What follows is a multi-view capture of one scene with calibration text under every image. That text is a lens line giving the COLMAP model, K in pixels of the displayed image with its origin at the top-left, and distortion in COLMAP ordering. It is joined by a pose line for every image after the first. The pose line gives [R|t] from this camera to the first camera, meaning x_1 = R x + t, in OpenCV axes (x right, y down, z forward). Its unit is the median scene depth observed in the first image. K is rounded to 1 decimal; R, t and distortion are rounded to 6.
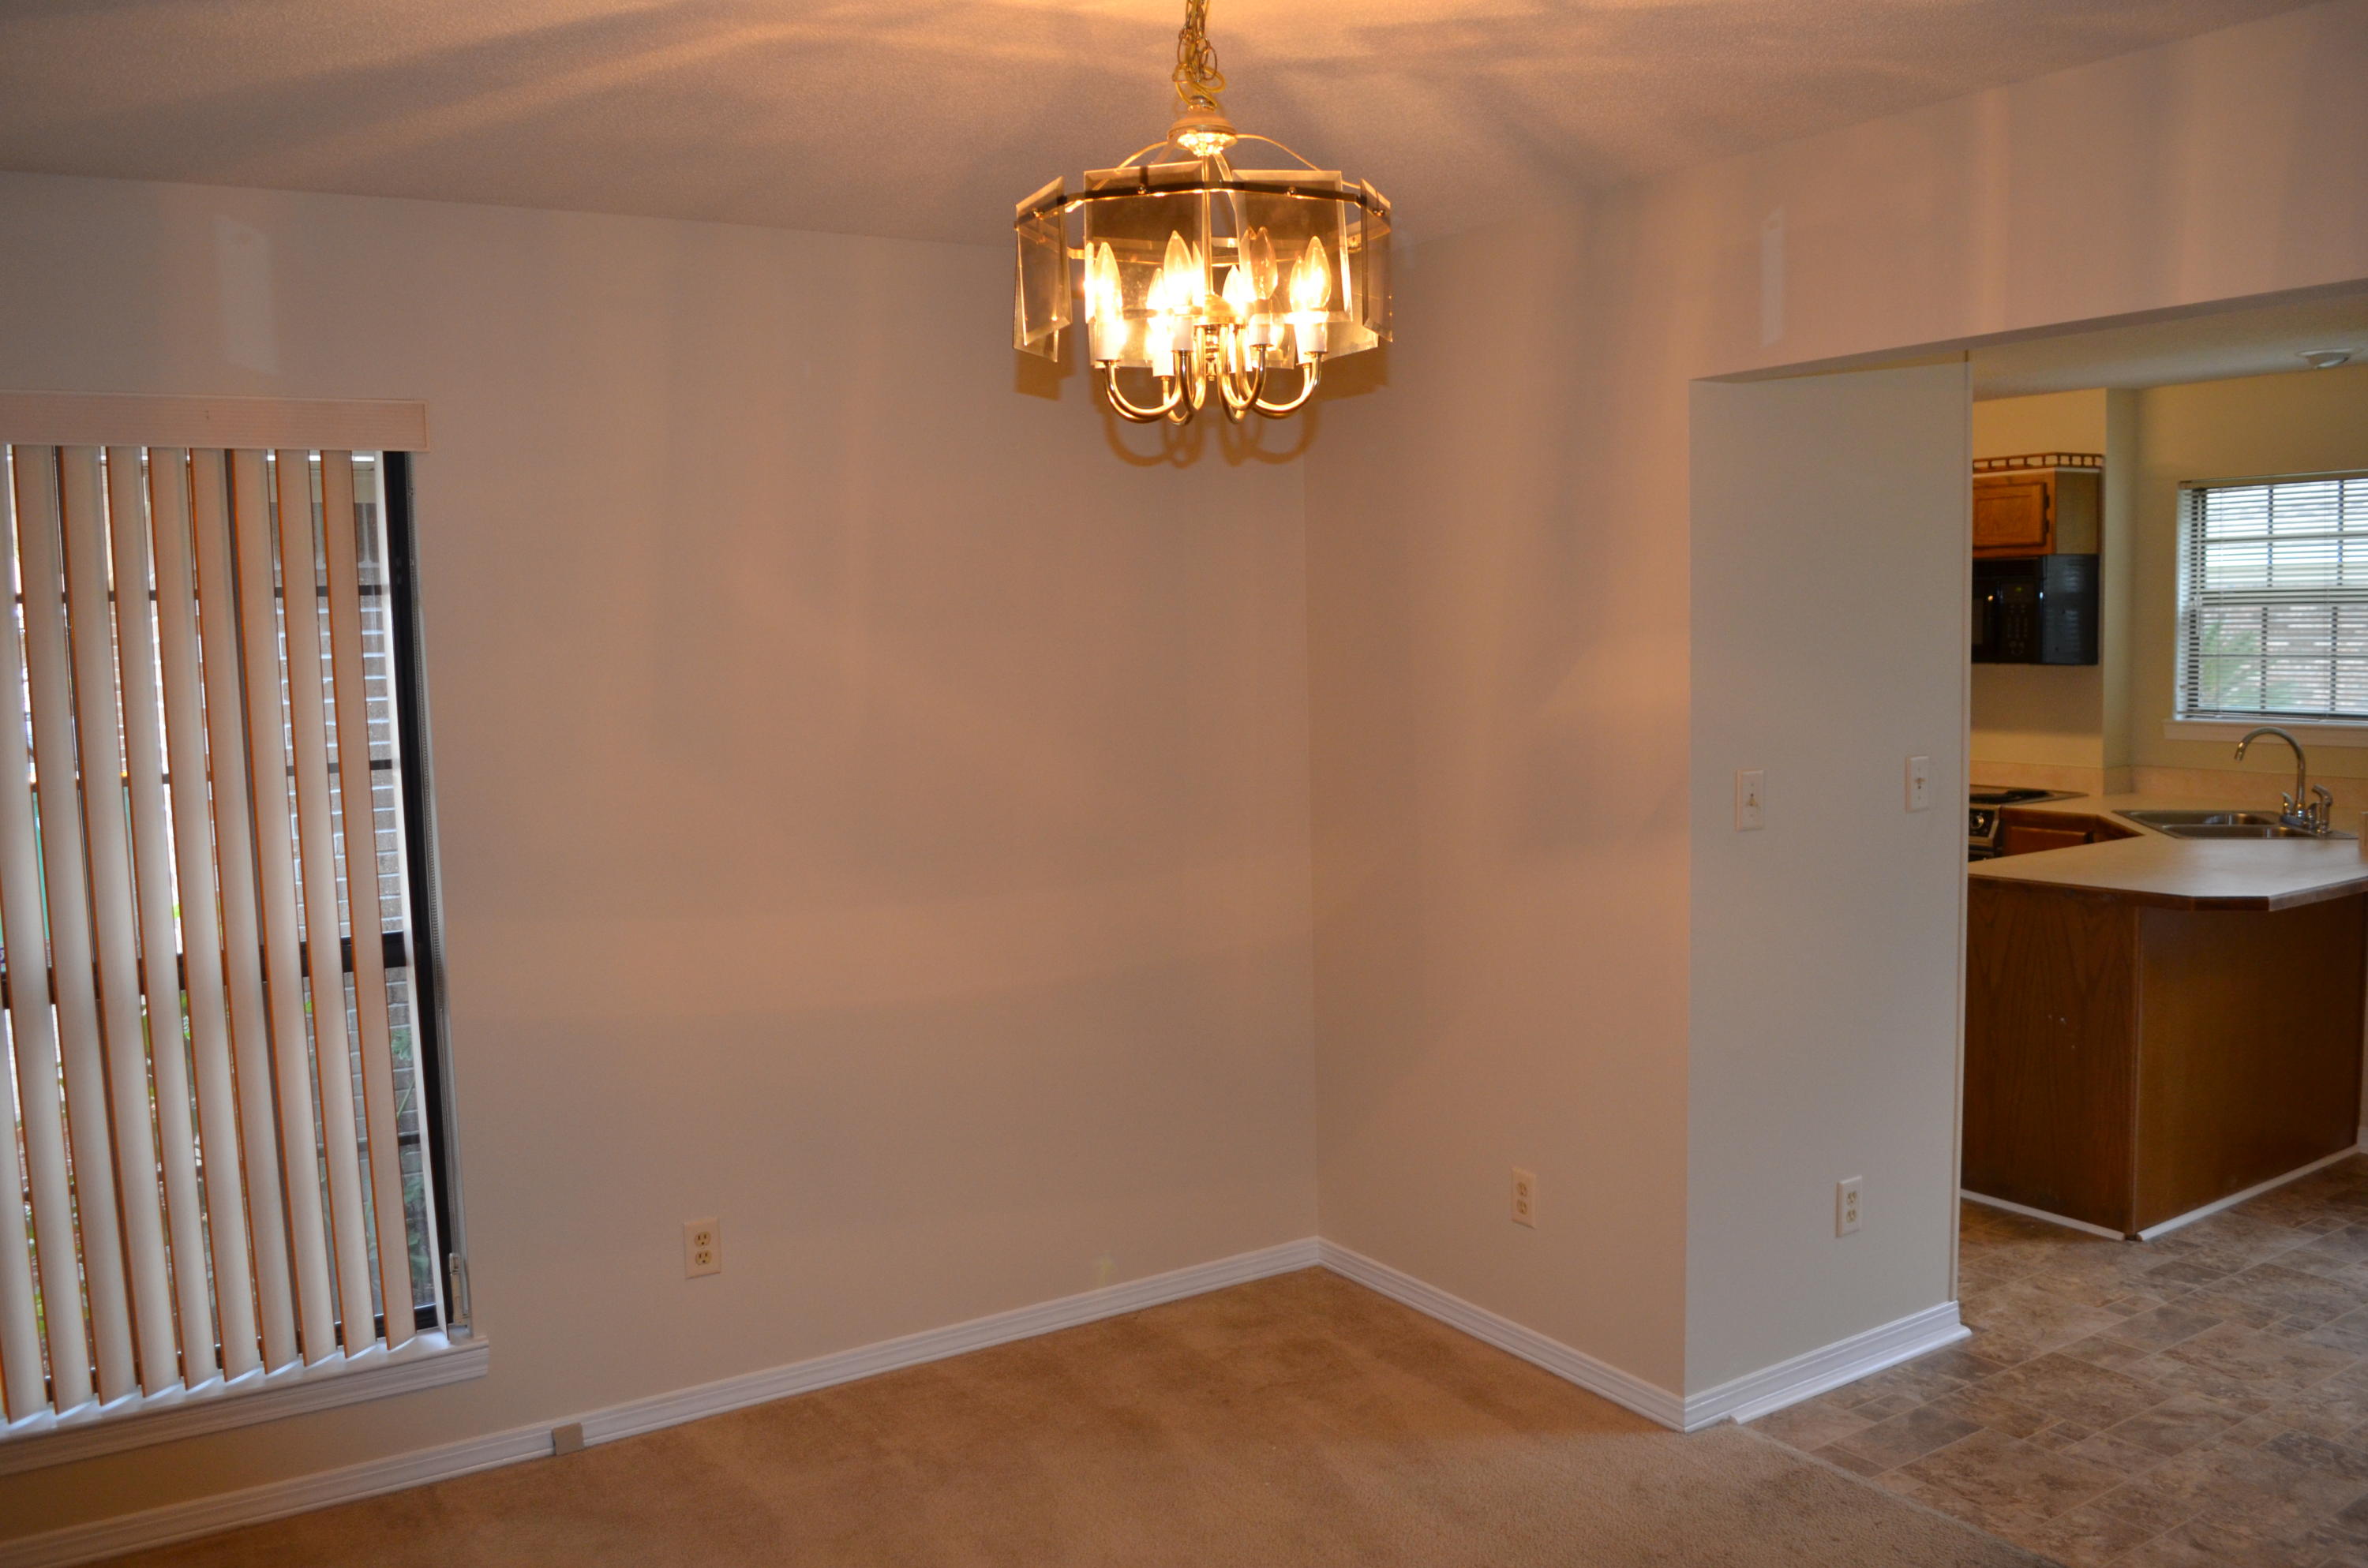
lens RADIAL K [[1870.1, 0, 1182.5], [0, 1870.1, 795.1], [0, 0, 1]] dist [-0.074047, 0.002957]
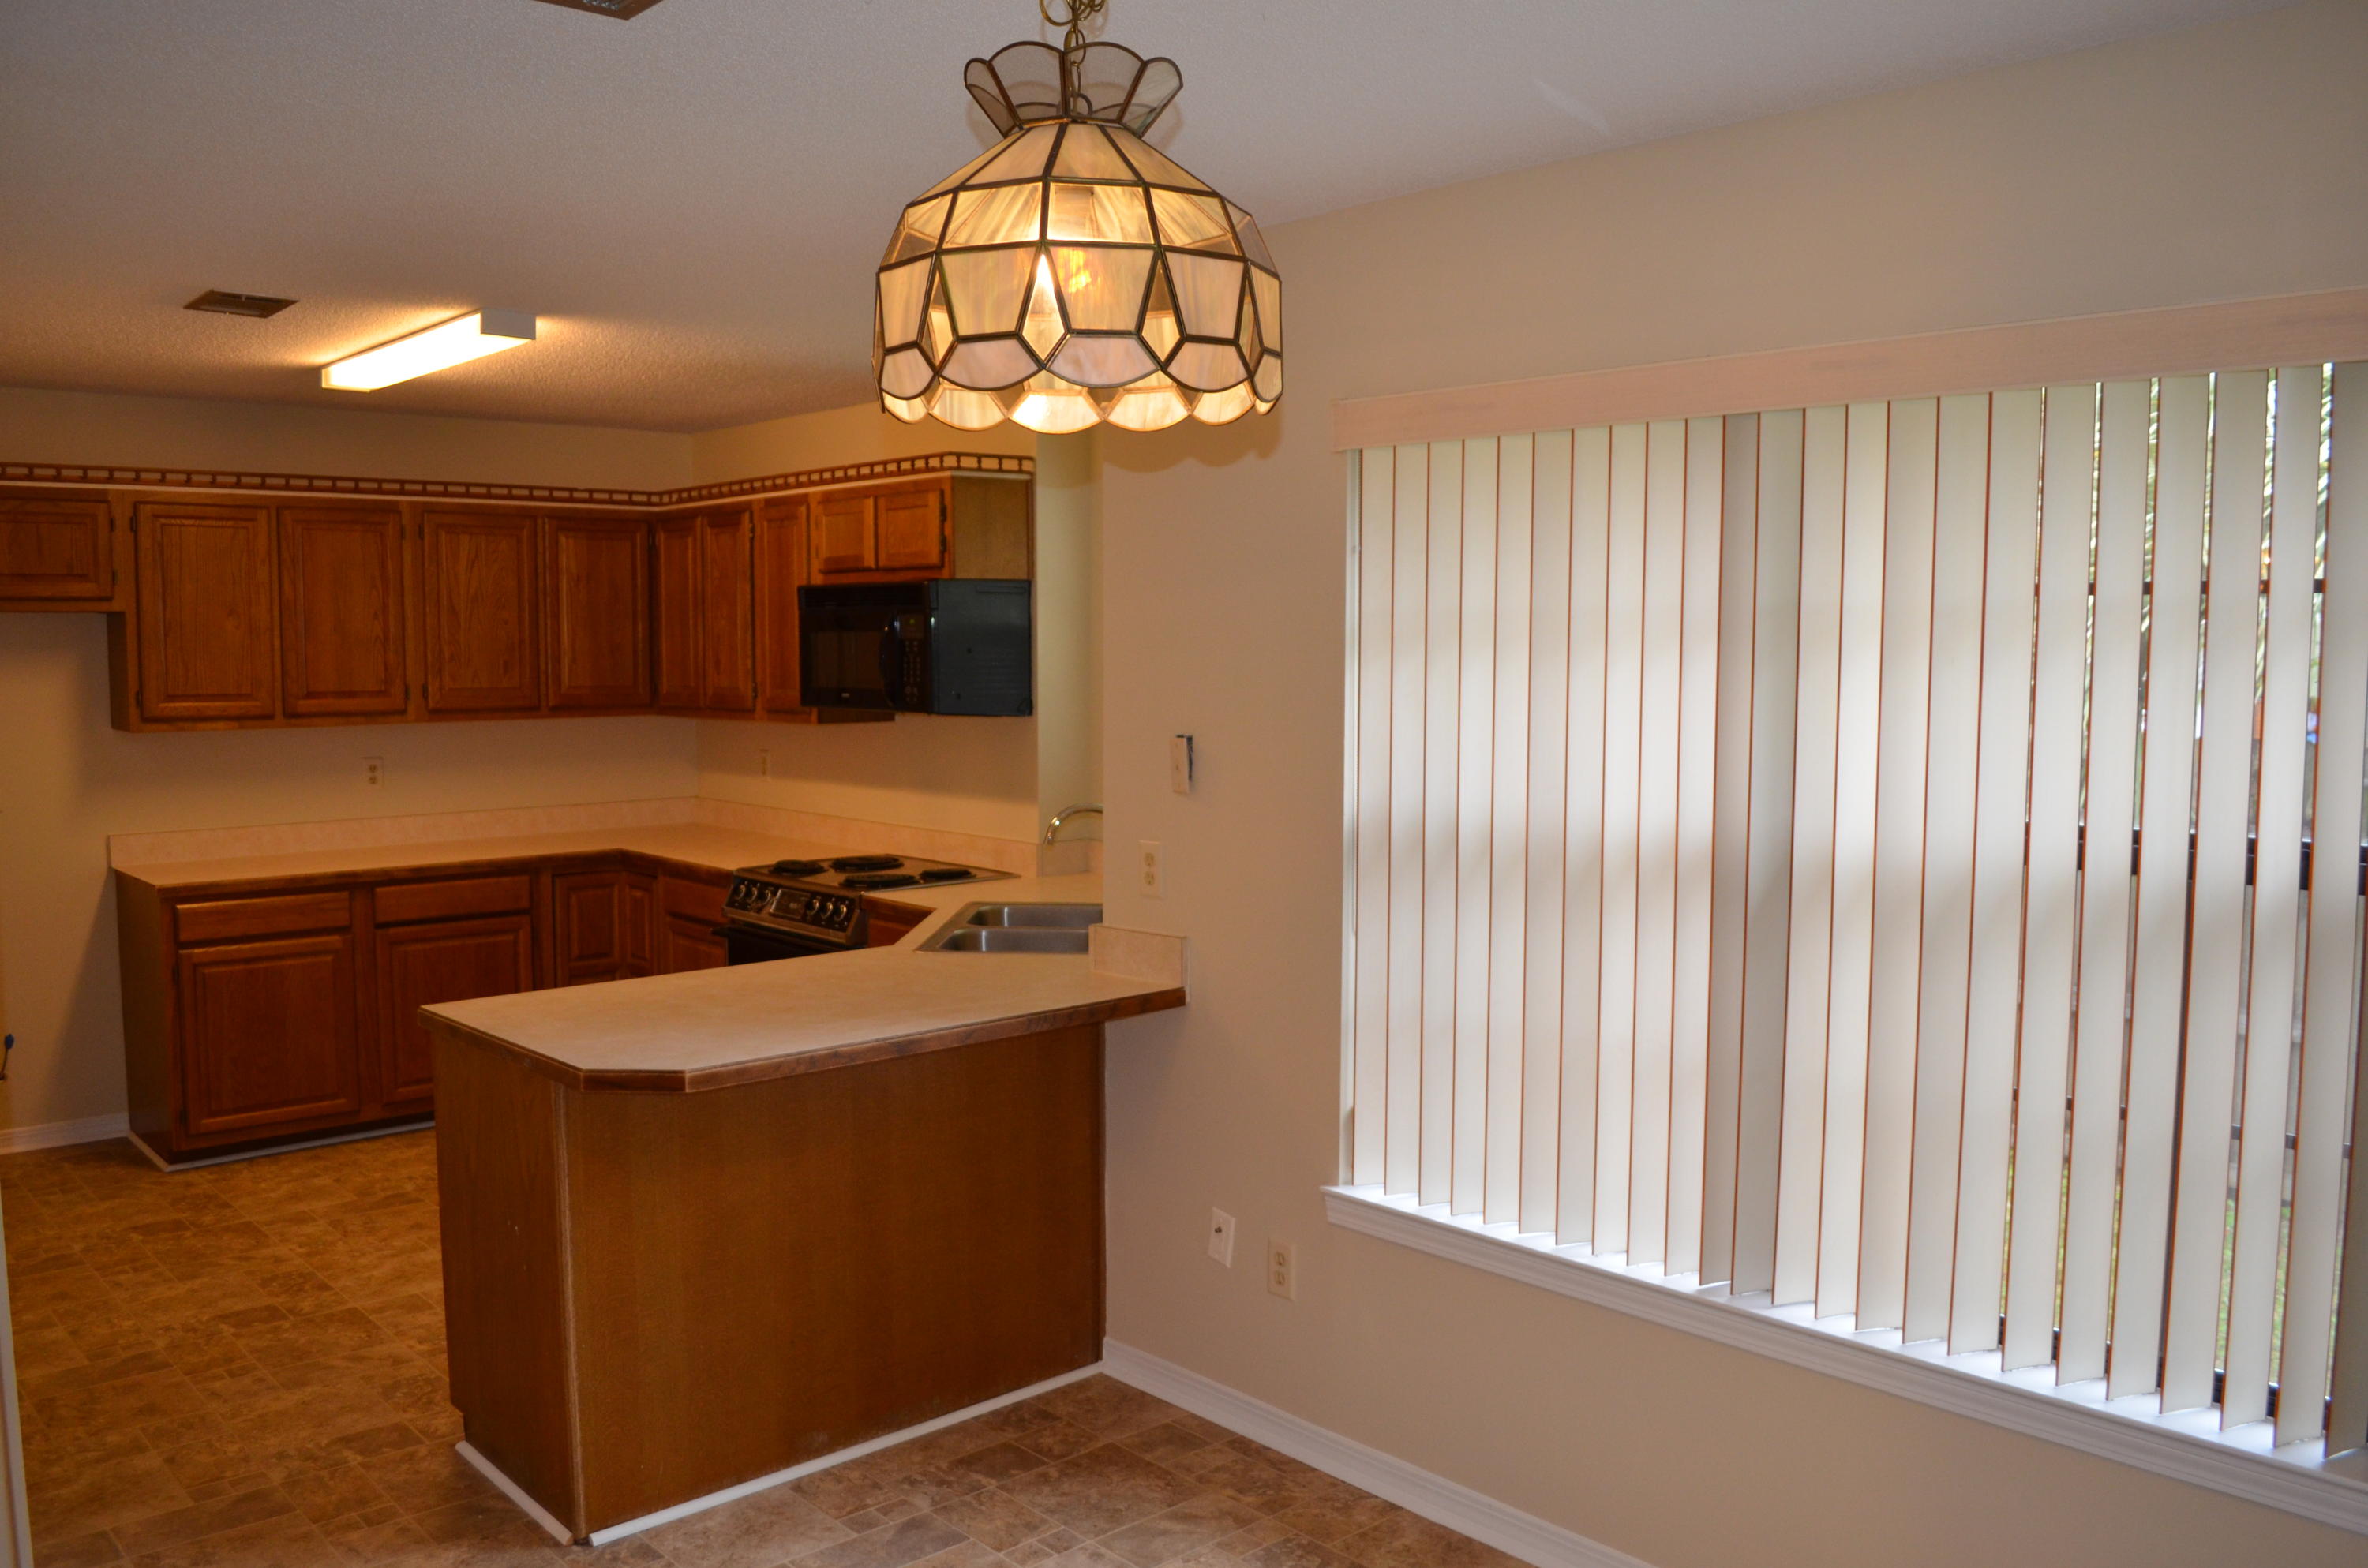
lens RADIAL K [[1870.1, 0, 1182.5], [0, 1870.1, 795.1], [0, 0, 1]] dist [-0.074047, 0.002957]
pose [[0.985172, 0.008514, 0.171357, 0.434594], [-0.006797, 0.999921, -0.010605, -0.028361], [-0.171433, 0.009283, 0.985152, 0.179169]]
